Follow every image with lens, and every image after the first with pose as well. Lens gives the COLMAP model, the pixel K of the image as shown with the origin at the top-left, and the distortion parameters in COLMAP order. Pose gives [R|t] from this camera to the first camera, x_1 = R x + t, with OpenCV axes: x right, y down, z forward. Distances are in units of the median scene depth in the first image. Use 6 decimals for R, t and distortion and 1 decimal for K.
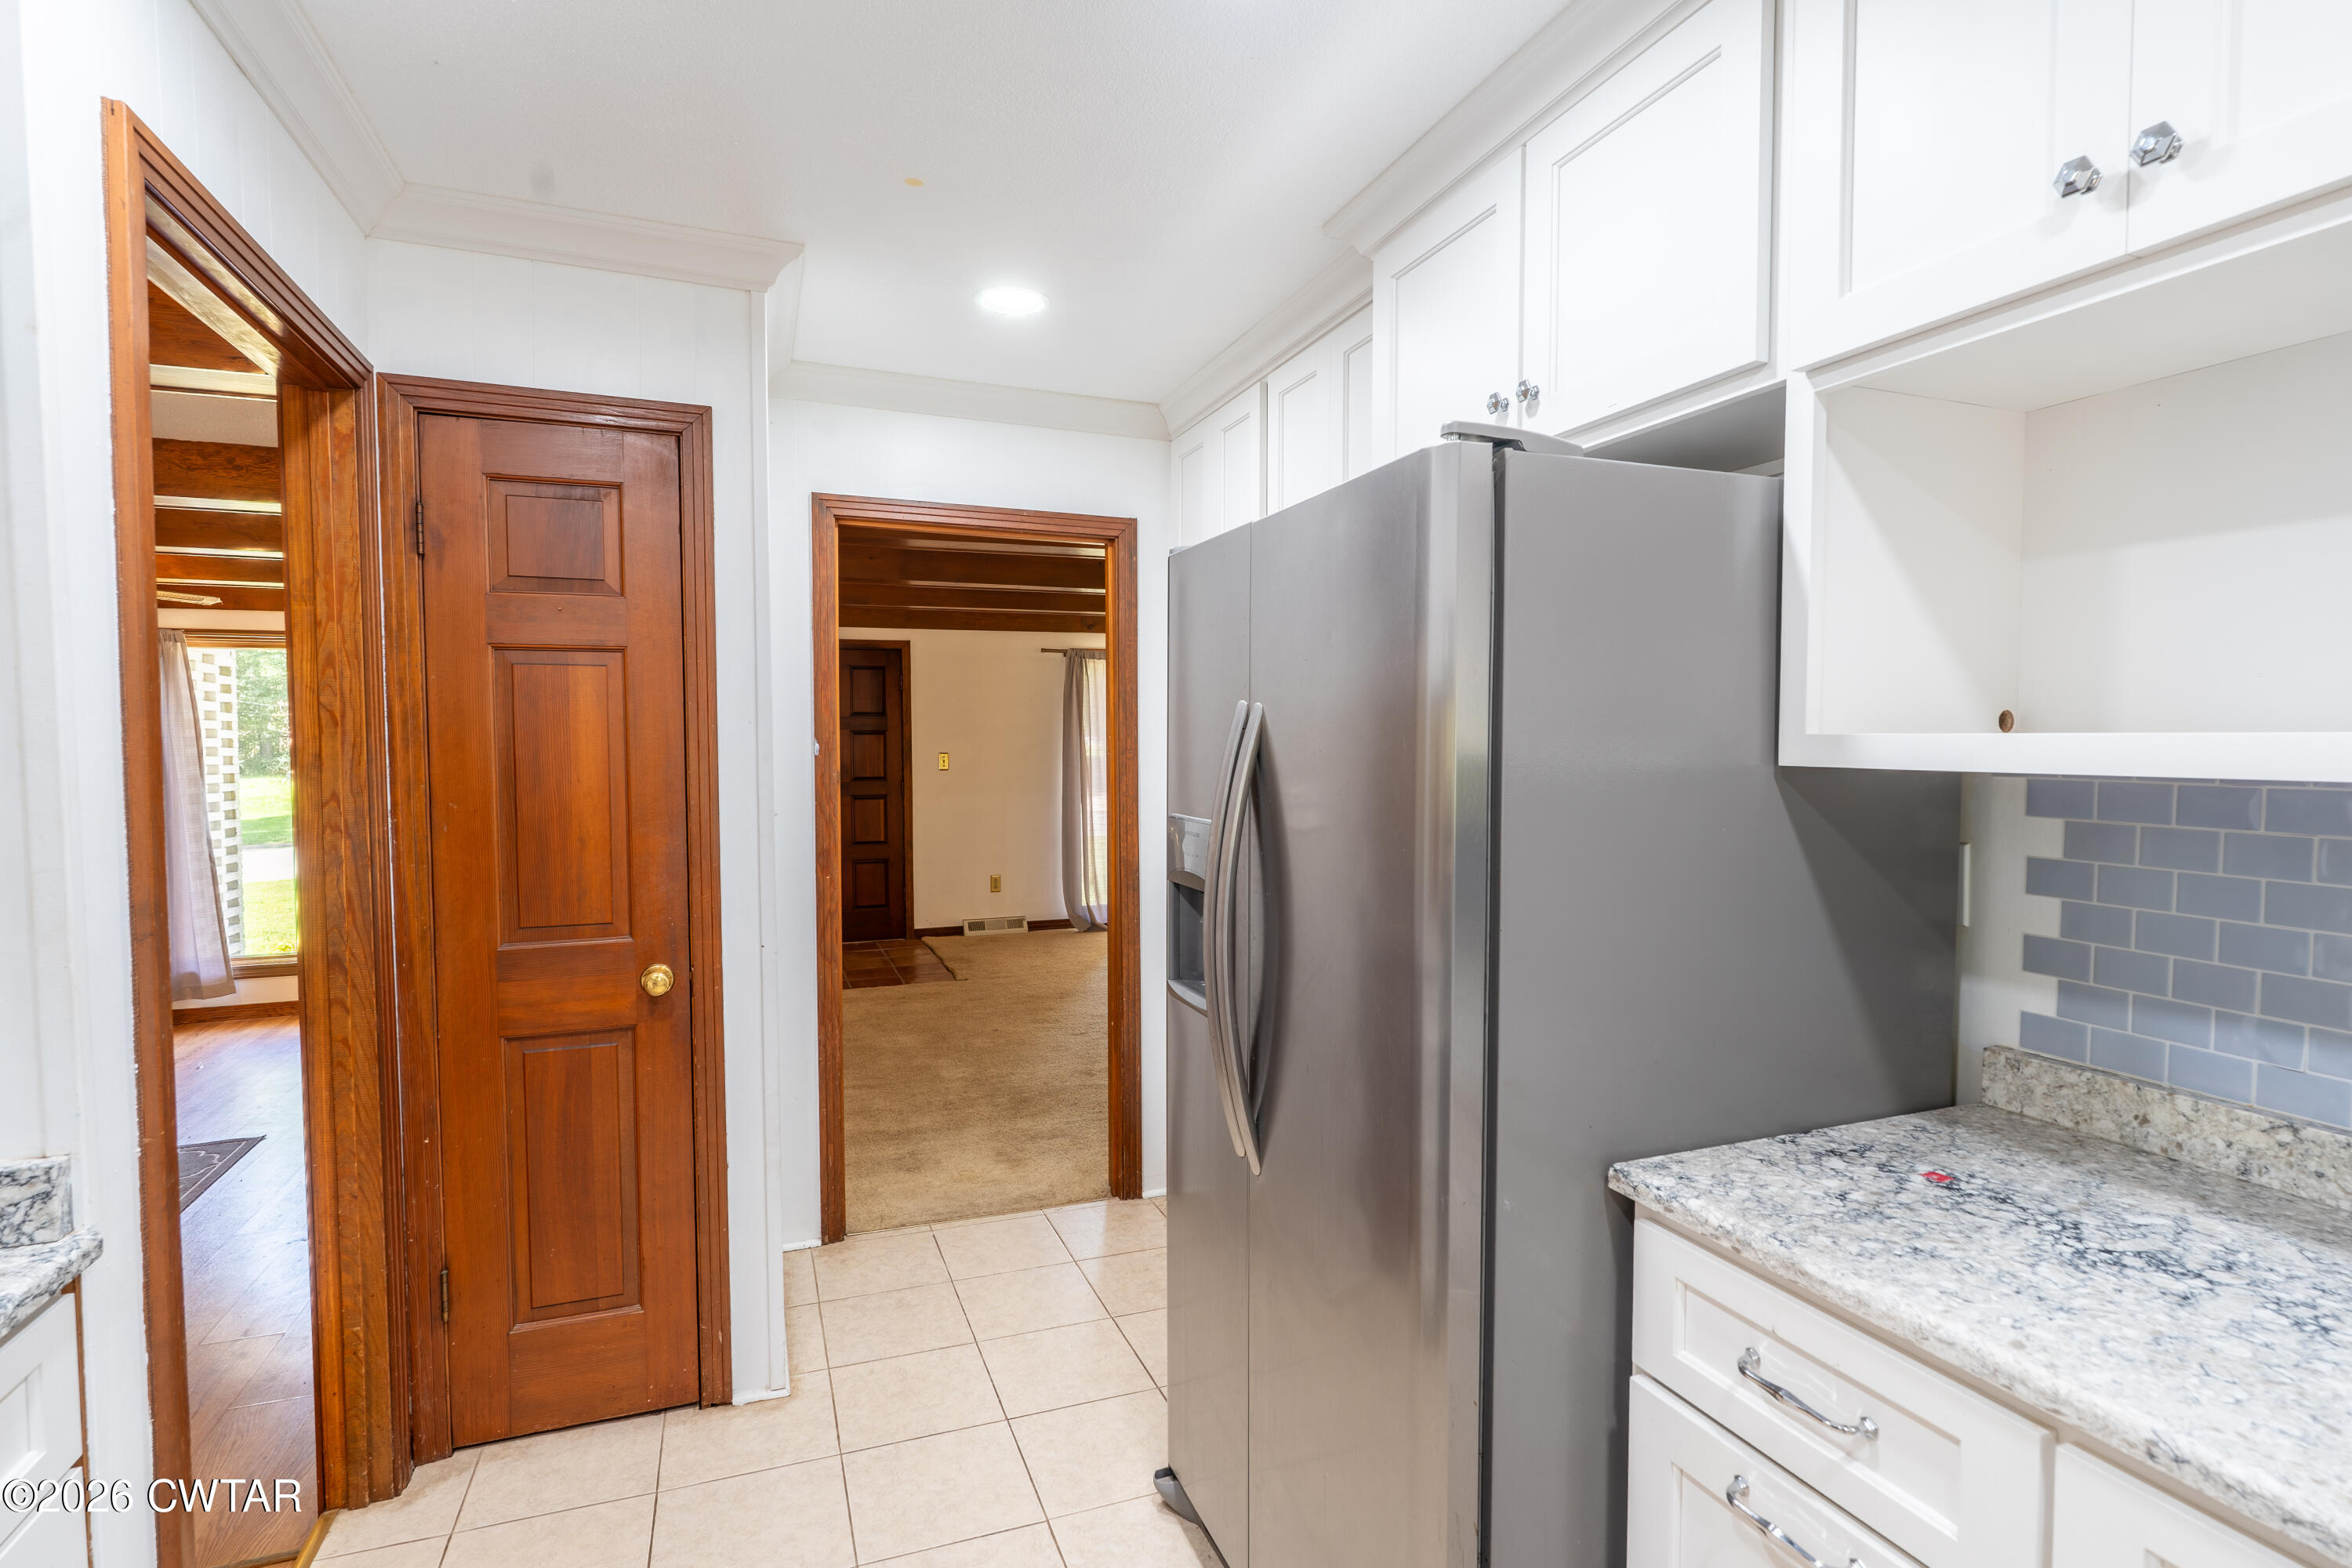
lens RADIAL K [[1143.6, 0, 1178.4], [0, 1143.6, 790.0], [0, 0, 1]] dist [0.000662, 0.000161]
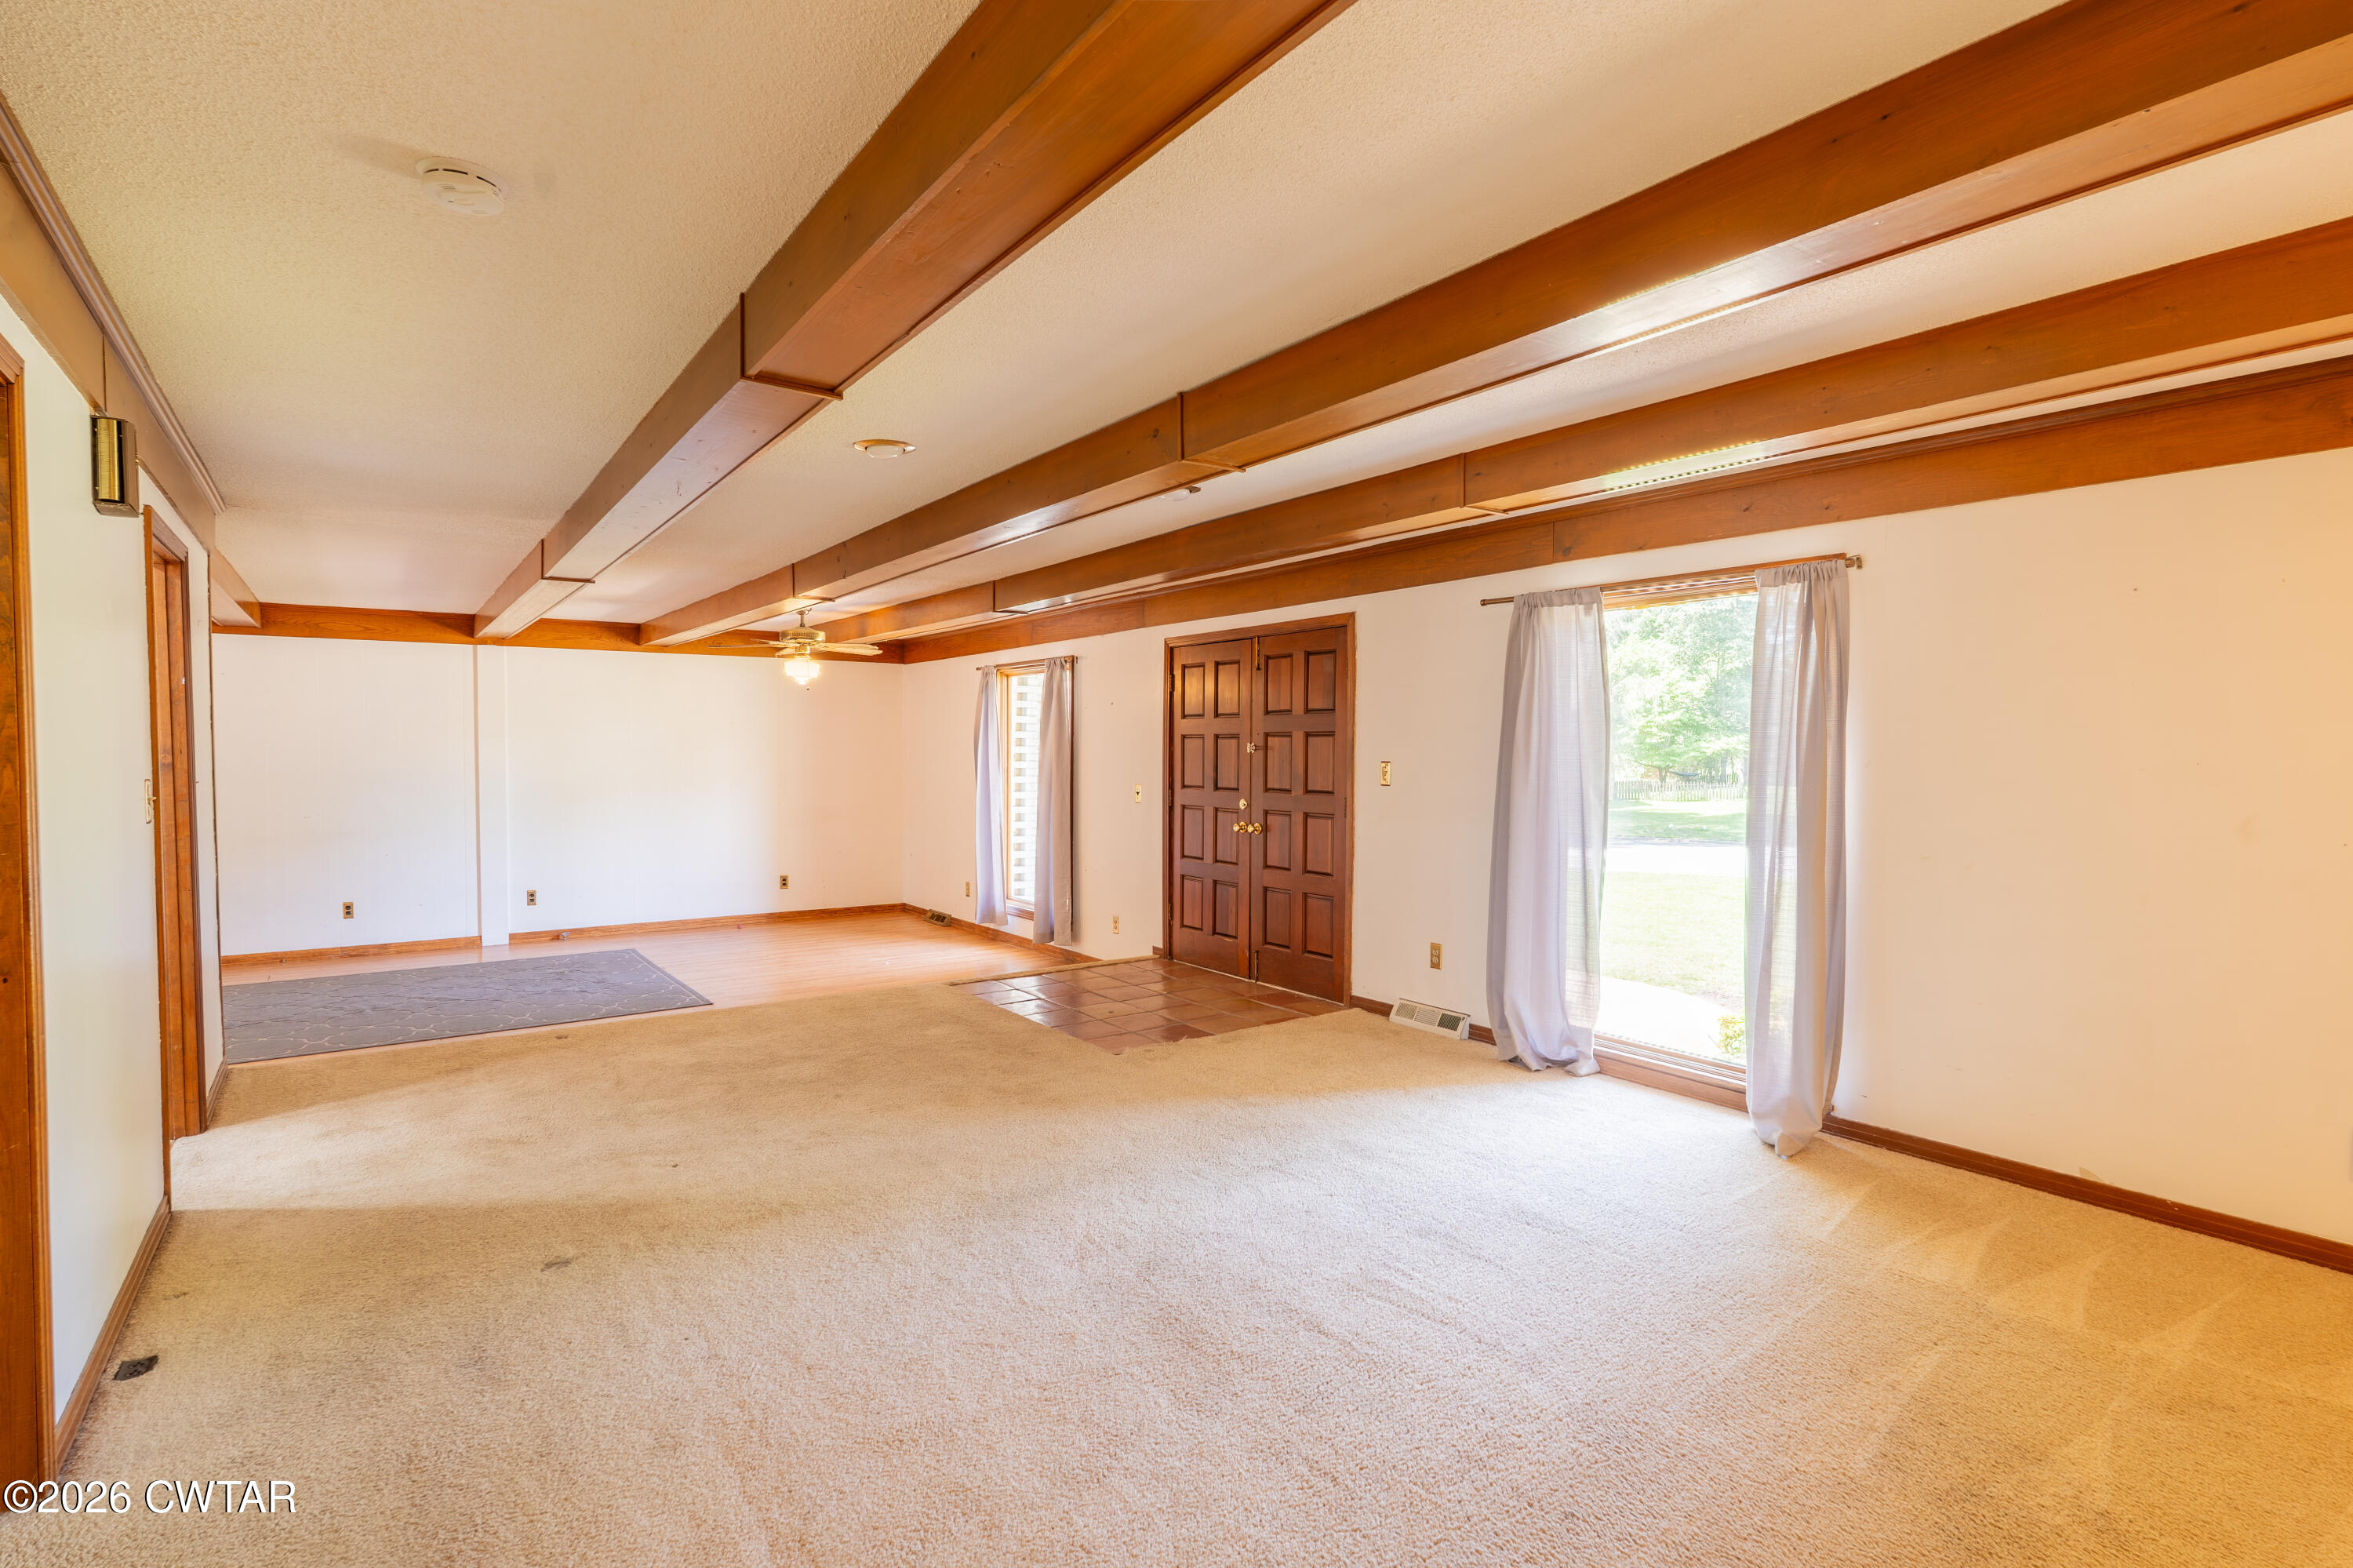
lens RADIAL K [[1144.1, 0, 1175.7], [0, 1144.1, 785.9], [0, 0, 1]] dist [0.000662, 0.000161]
pose [[0.246994, 0.033237, -0.968447, 0.465767], [-0.044517, 0.998746, 0.022924, -0.027737], [0.967994, 0.037450, 0.248164, 0.696375]]
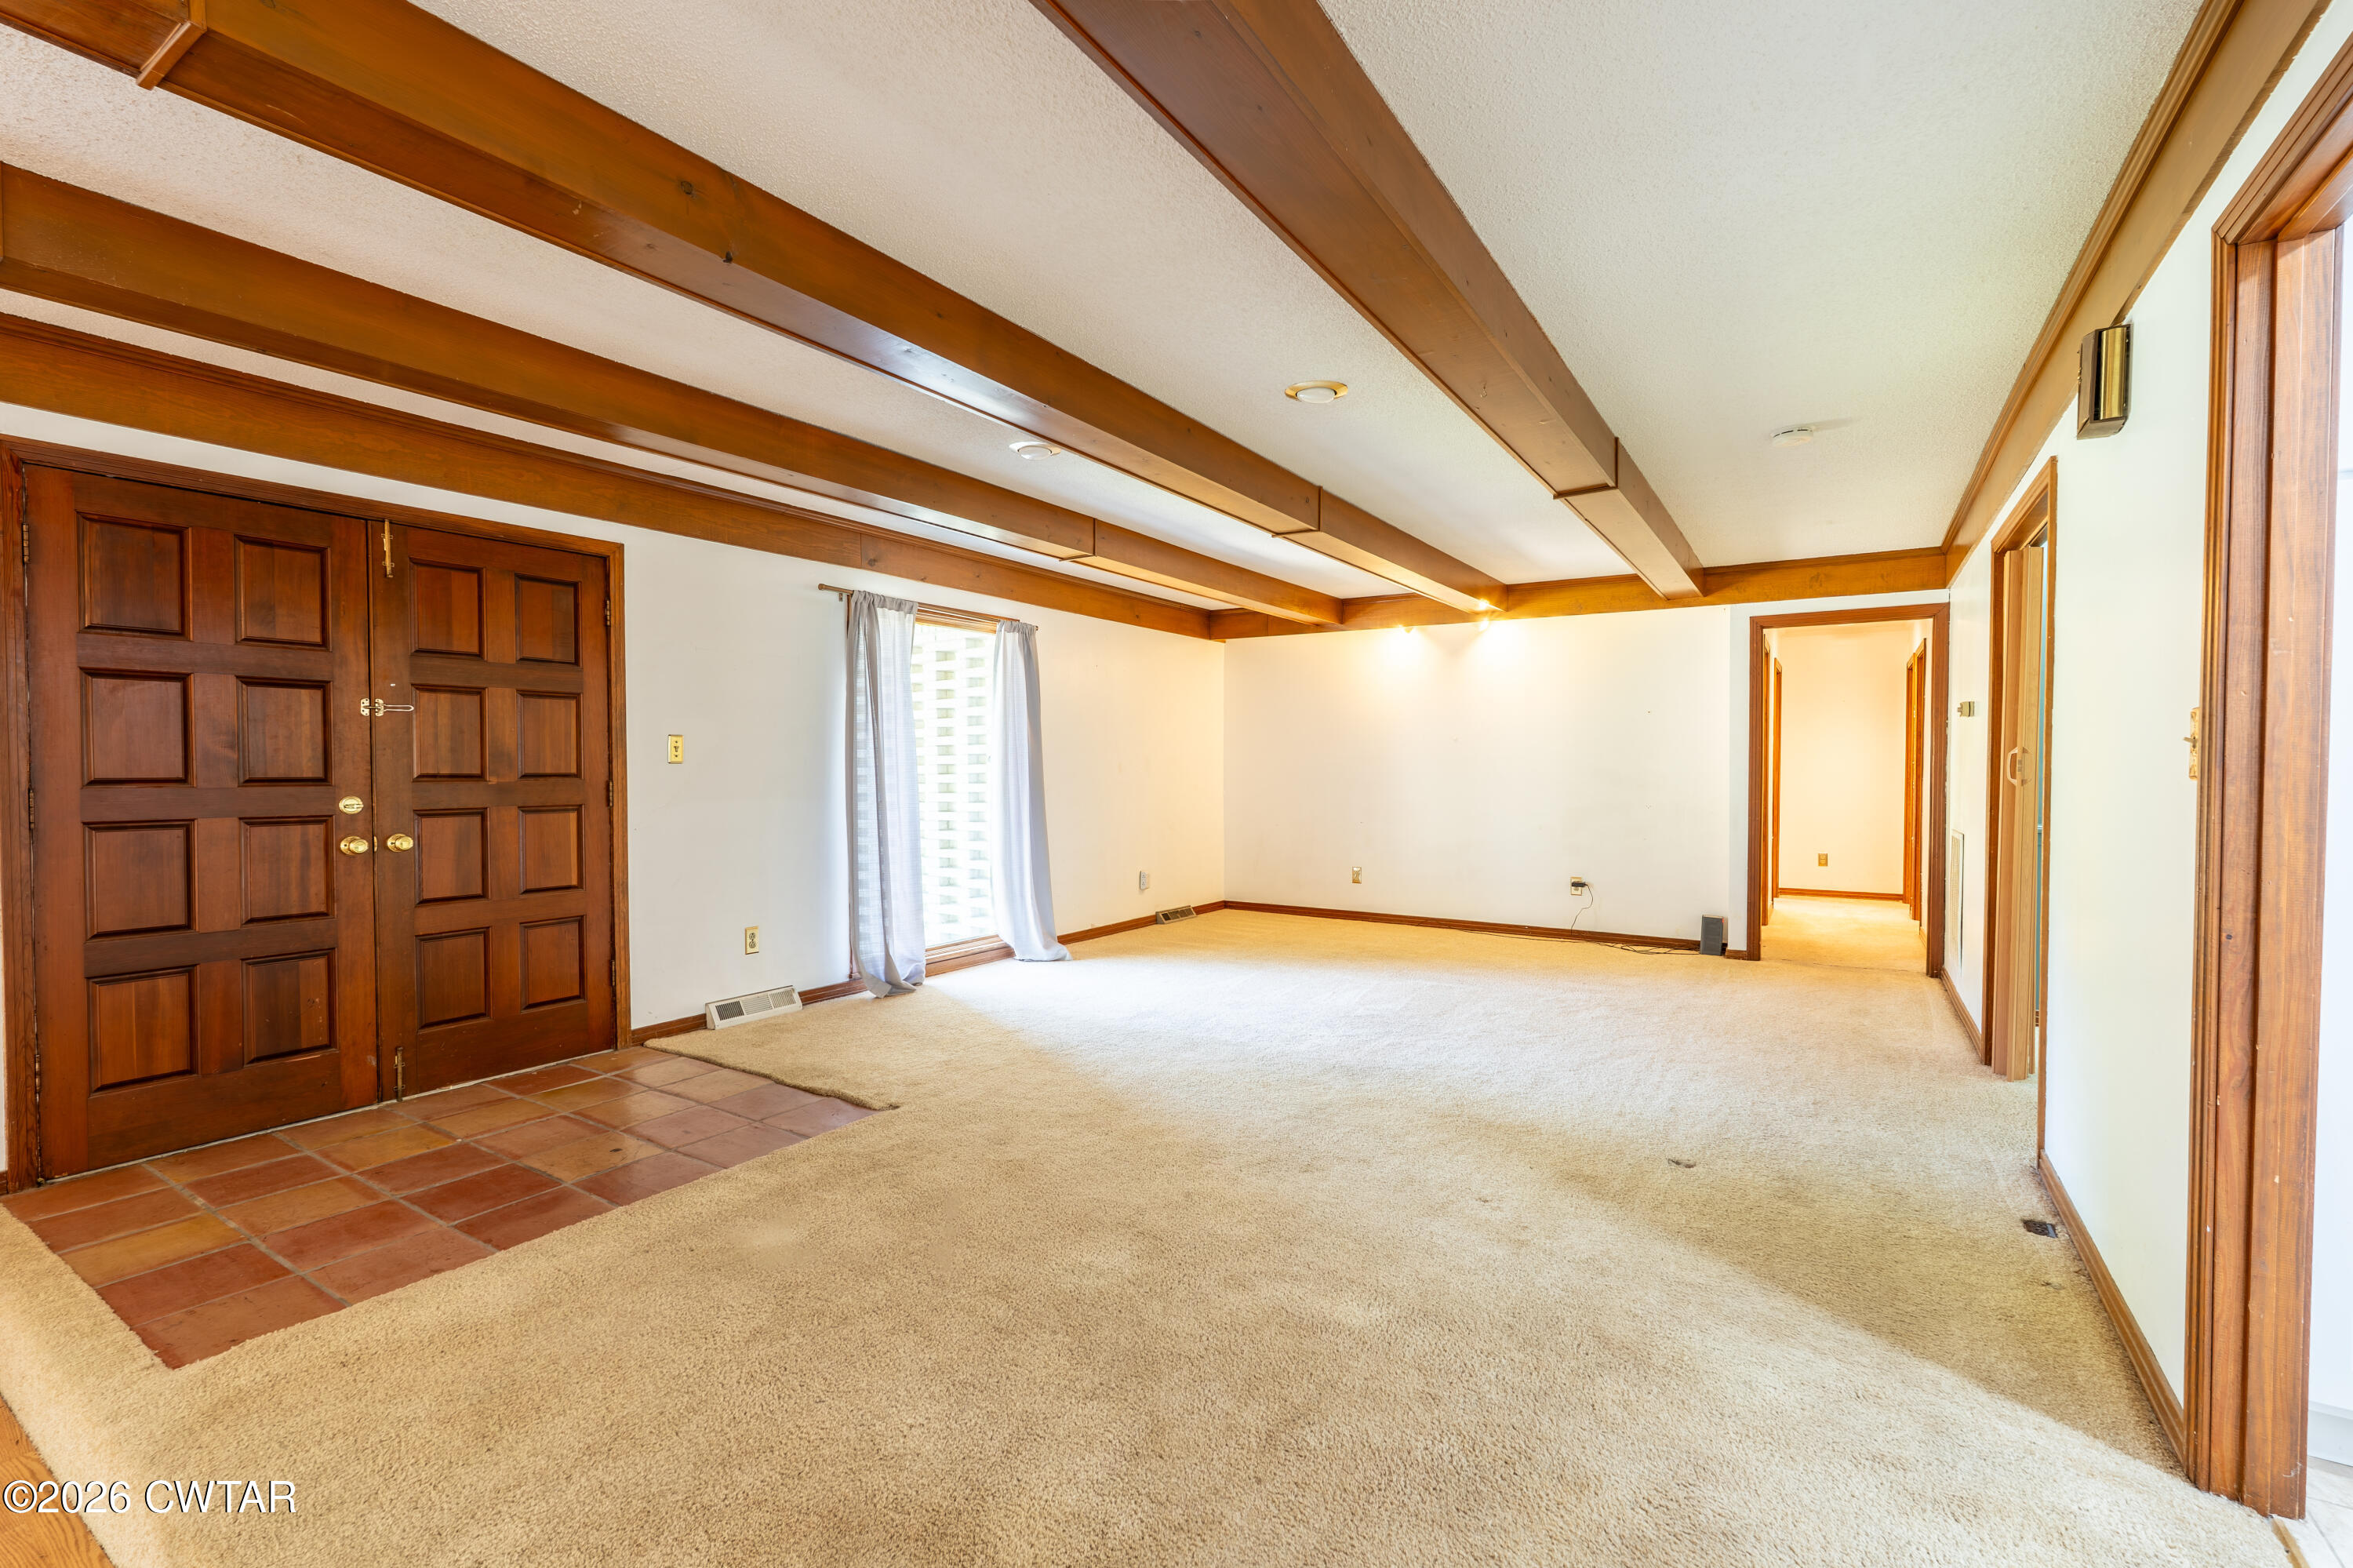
lens RADIAL K [[1029.0, 0, 1175.9], [0, 1029.0, 783.0], [0, 0, 1]] dist [-0.008691, 0.001439]
pose [[0.807757, -0.009419, 0.589440, -0.315619], [0.024765, 0.999532, -0.017965, 0.010088], [-0.588995, 0.029108, 0.807612, 0.399430]]
